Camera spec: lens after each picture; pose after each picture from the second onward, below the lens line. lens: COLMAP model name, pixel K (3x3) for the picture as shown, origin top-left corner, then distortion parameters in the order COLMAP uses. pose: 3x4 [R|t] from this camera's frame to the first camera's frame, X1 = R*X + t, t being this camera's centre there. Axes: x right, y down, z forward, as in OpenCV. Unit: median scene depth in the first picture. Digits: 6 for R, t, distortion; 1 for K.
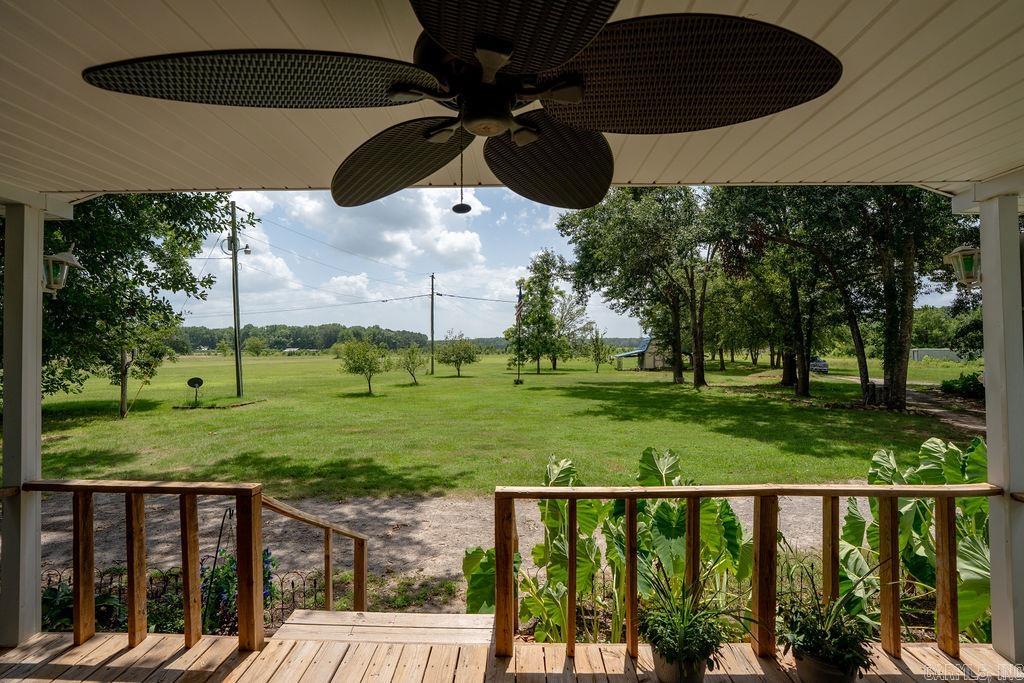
lens RADIAL K [[488.5, 0, 513.1], [0, 488.5, 345.2], [0, 0, 1]] dist [-0.004290, -0.000152]
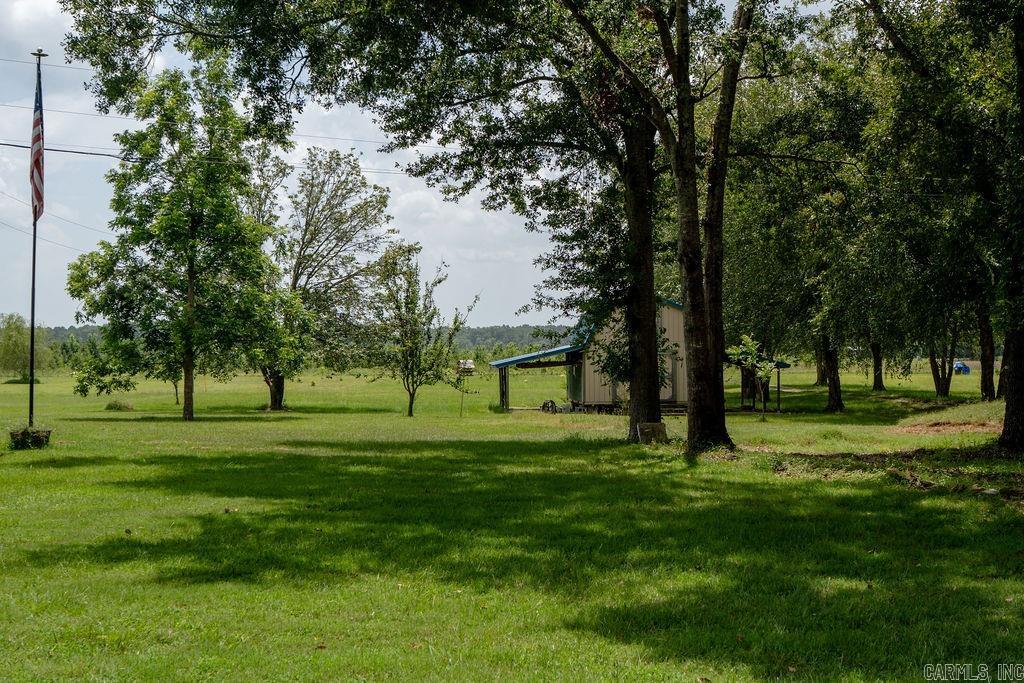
lens RADIAL K [[1499.9, 0, 511.1], [0, 1499.9, 341.5], [0, 0, 1]] dist [0.055127, 0.000000]
pose [[0.986407, 0.005676, 0.164223, 0.113212], [-0.004380, 0.999956, -0.008254, 0.025179], [-0.164263, 0.007422, 0.986389, 0.157016]]
